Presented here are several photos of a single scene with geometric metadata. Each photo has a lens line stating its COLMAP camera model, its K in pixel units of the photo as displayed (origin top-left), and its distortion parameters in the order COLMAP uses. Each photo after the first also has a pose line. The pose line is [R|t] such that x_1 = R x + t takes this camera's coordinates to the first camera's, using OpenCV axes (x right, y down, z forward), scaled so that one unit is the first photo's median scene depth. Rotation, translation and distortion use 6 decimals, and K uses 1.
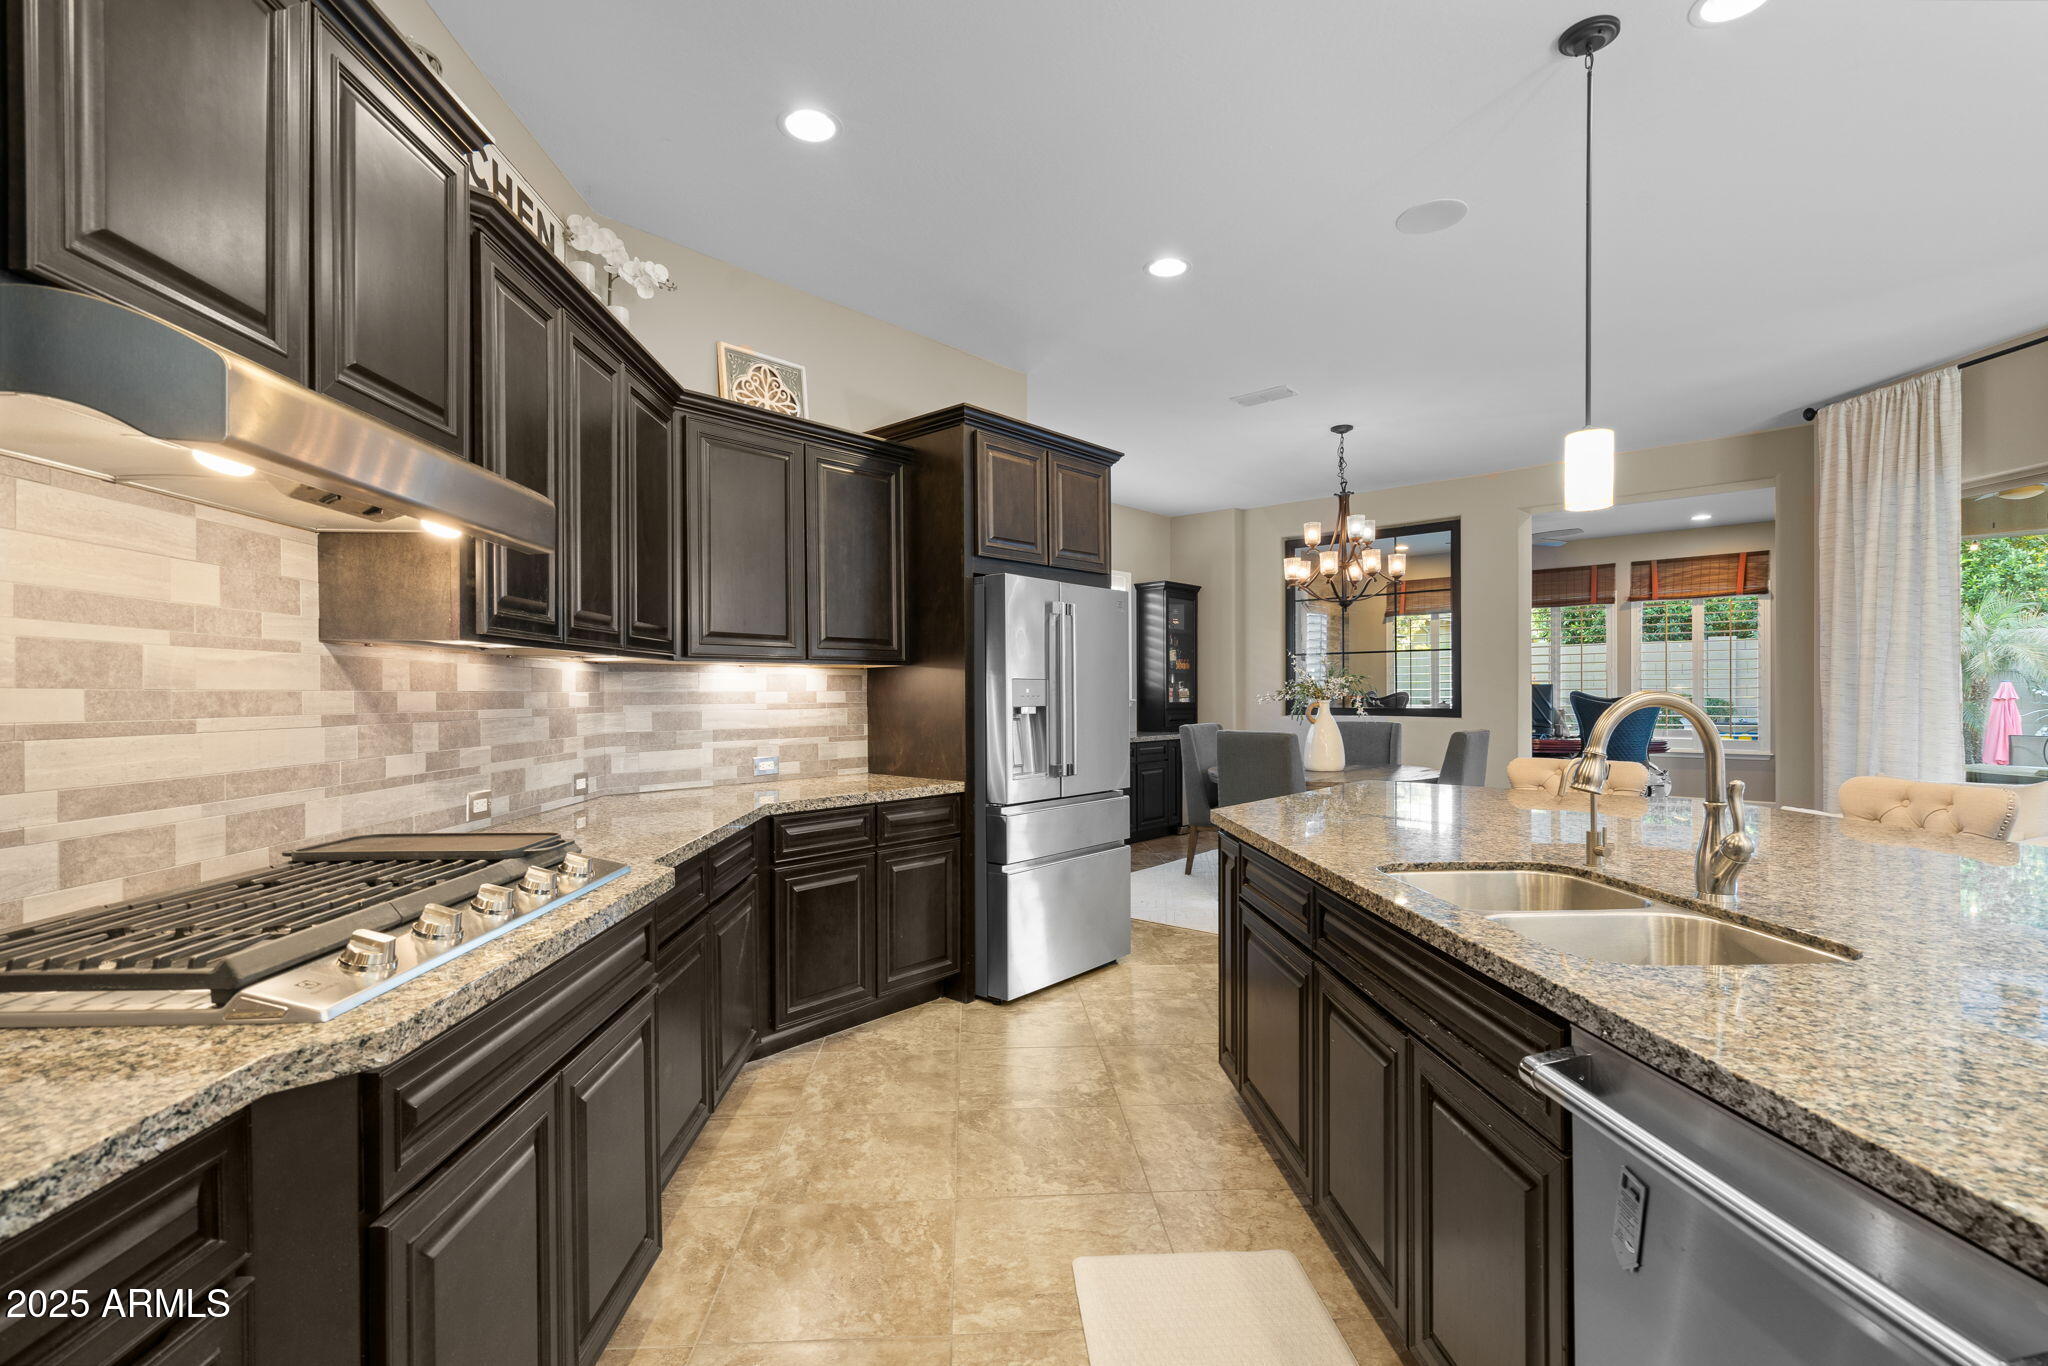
lens RADIAL K [[931.9, 0, 1026.4], [0, 931.9, 689.6], [0, 0, 1]] dist [-0.000663, 0.000286]
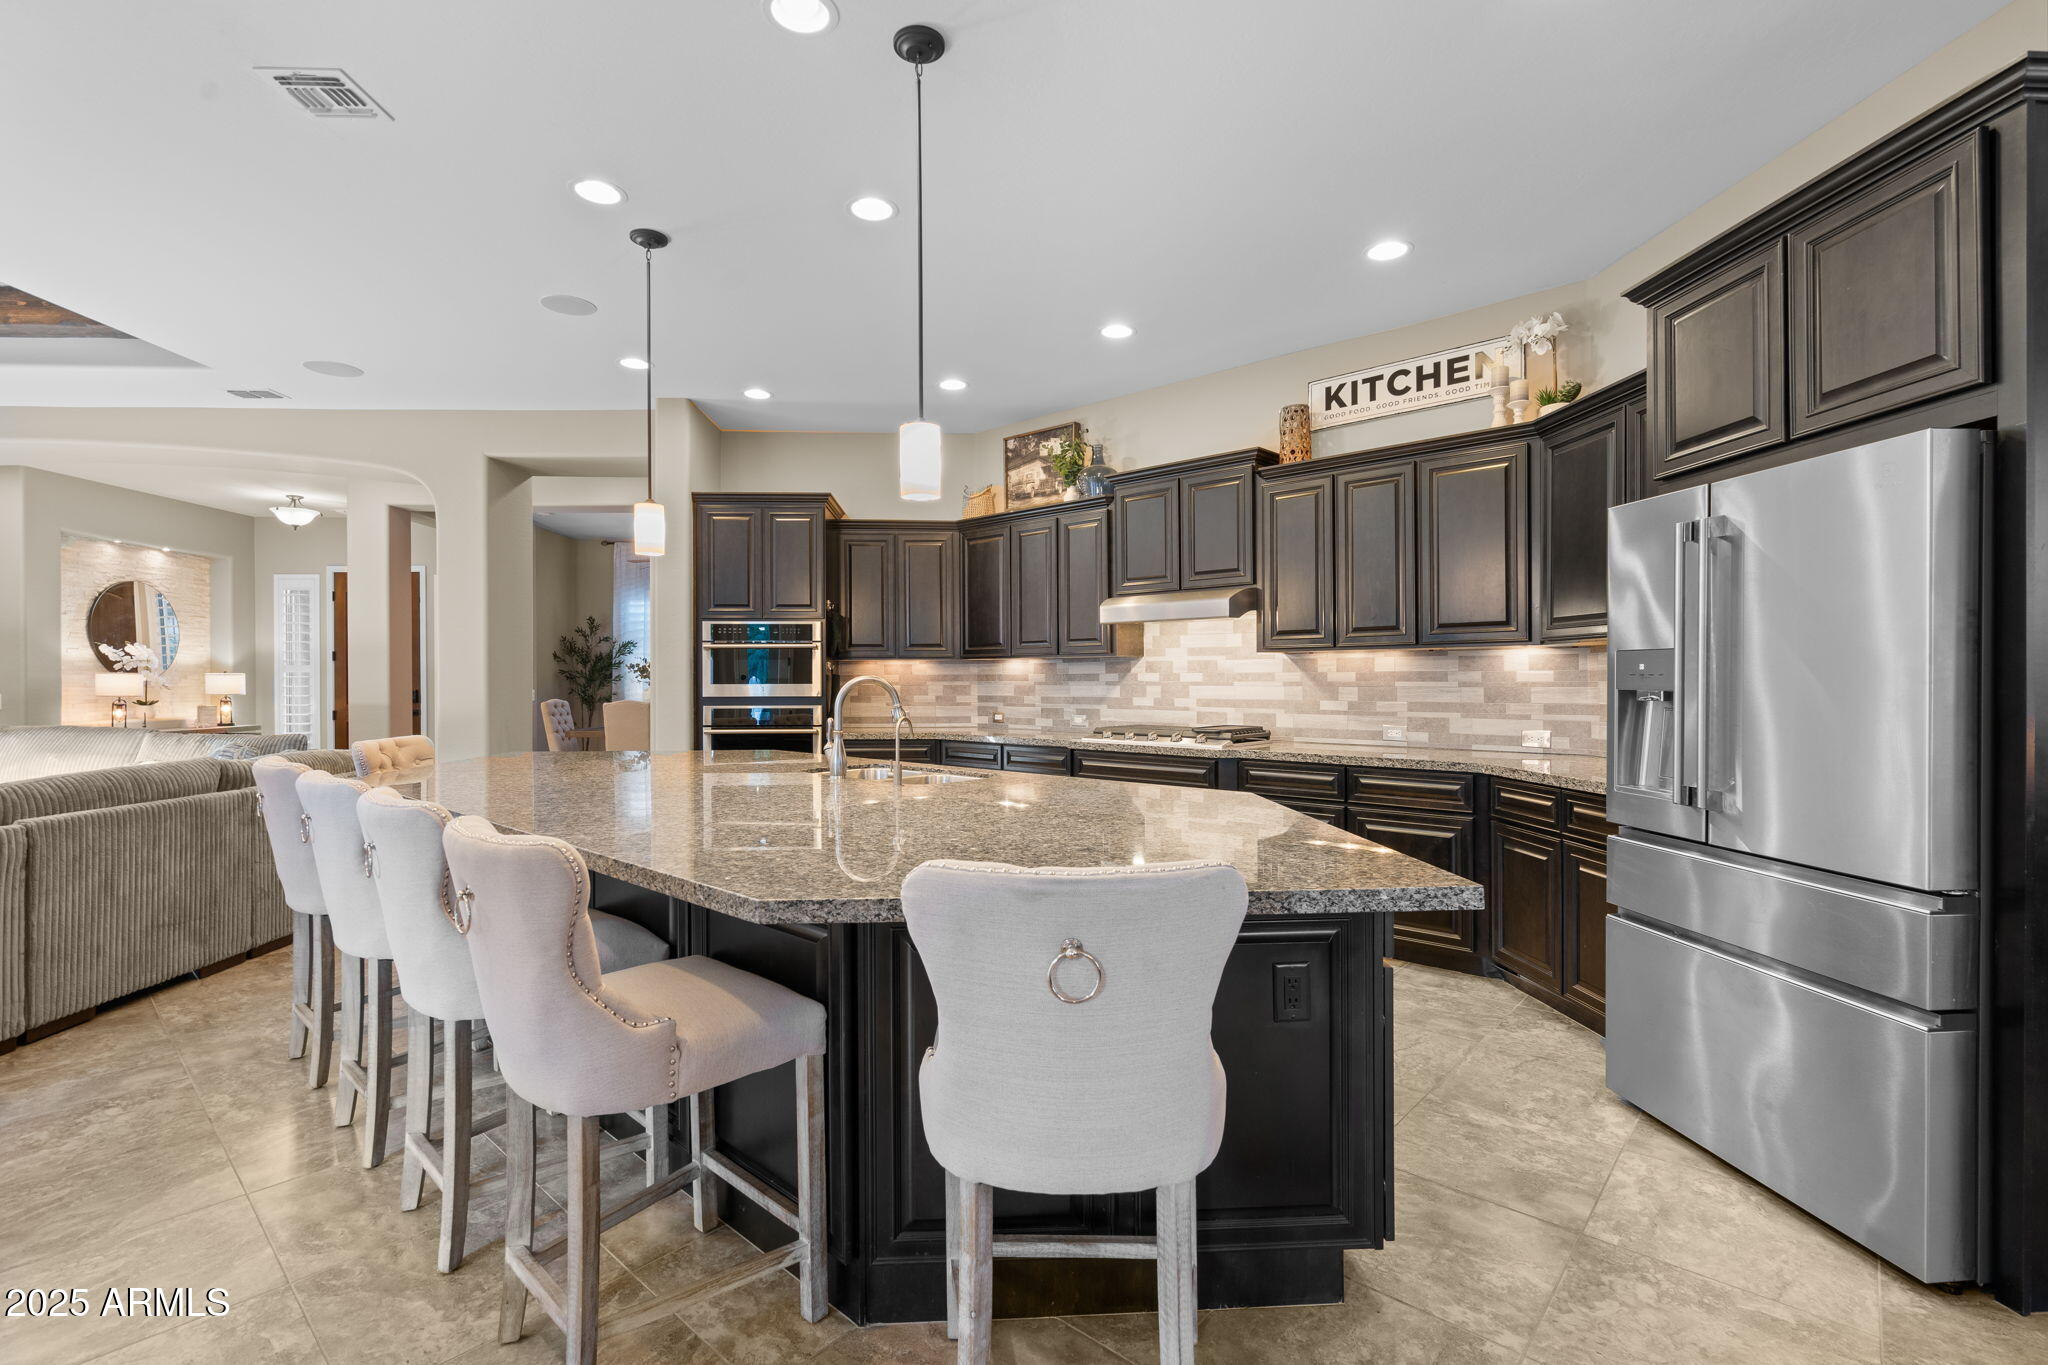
lens RADIAL K [[953.8, 0, 1022.4], [0, 953.8, 672.3], [0, 0, 1]] dist [-0.002179, 0.000024]
pose [[-0.710426, -0.001689, -0.703770, 1.470280], [0.006087, 0.999945, -0.008544, 0.017008], [0.703746, -0.010354, -0.710377, 2.114904]]
